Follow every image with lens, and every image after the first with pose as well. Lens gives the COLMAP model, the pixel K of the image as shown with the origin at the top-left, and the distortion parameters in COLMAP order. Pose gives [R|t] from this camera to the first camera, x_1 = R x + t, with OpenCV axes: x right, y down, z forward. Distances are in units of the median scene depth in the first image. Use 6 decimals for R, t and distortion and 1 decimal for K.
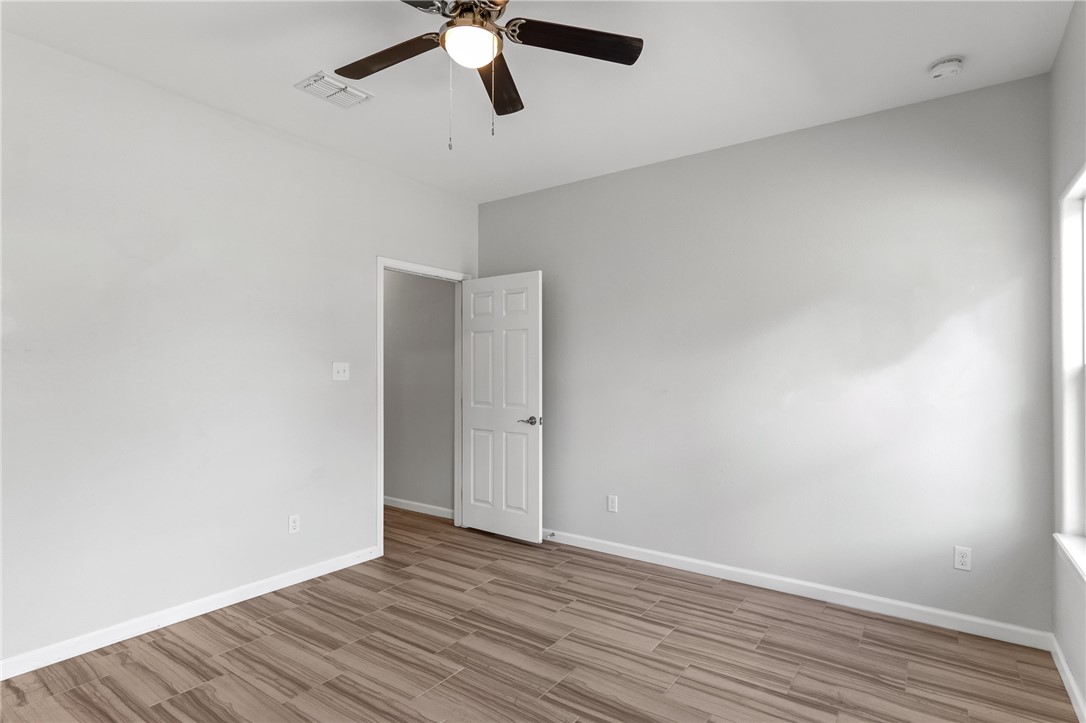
lens RADIAL K [[550.4, 0, 574.3], [0, 550.4, 363.6], [0, 0, 1]] dist [0.001913, -0.000012]
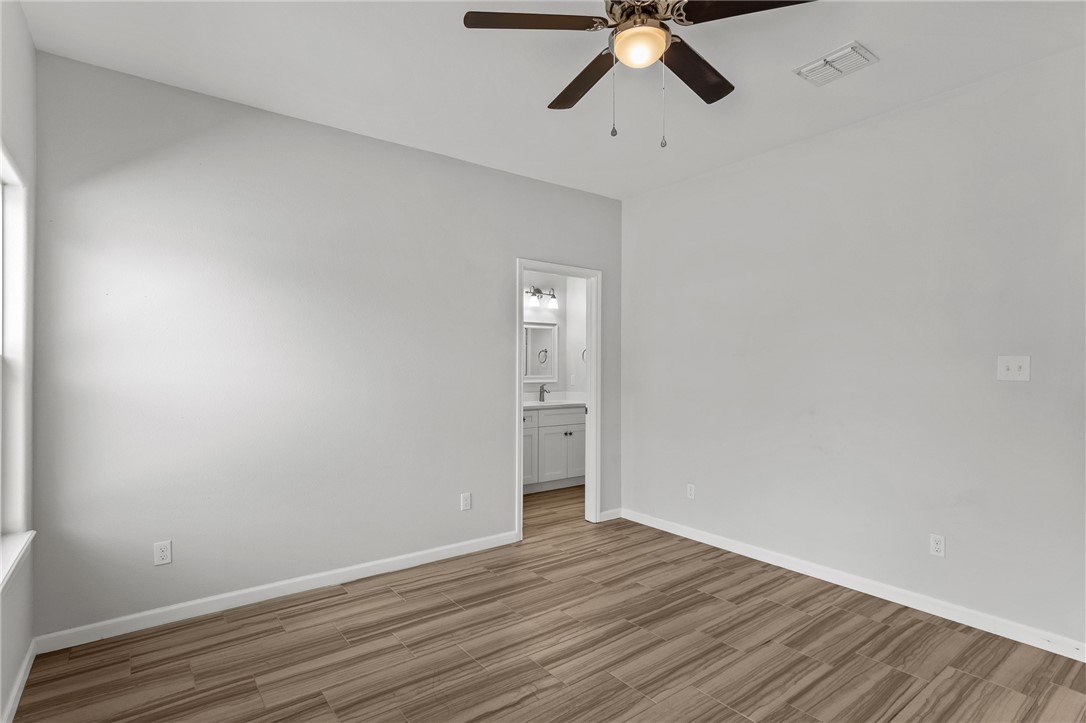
lens RADIAL K [[550.4, 0, 545.1], [0, 550.4, 364.1], [0, 0, 1]] dist [0.001913, -0.000012]
pose [[-0.316275, -0.001405, -0.948666, 0.582574], [0.005819, 0.999977, -0.003421, 0.009657], [0.948650, -0.006602, -0.316260, 0.811245]]
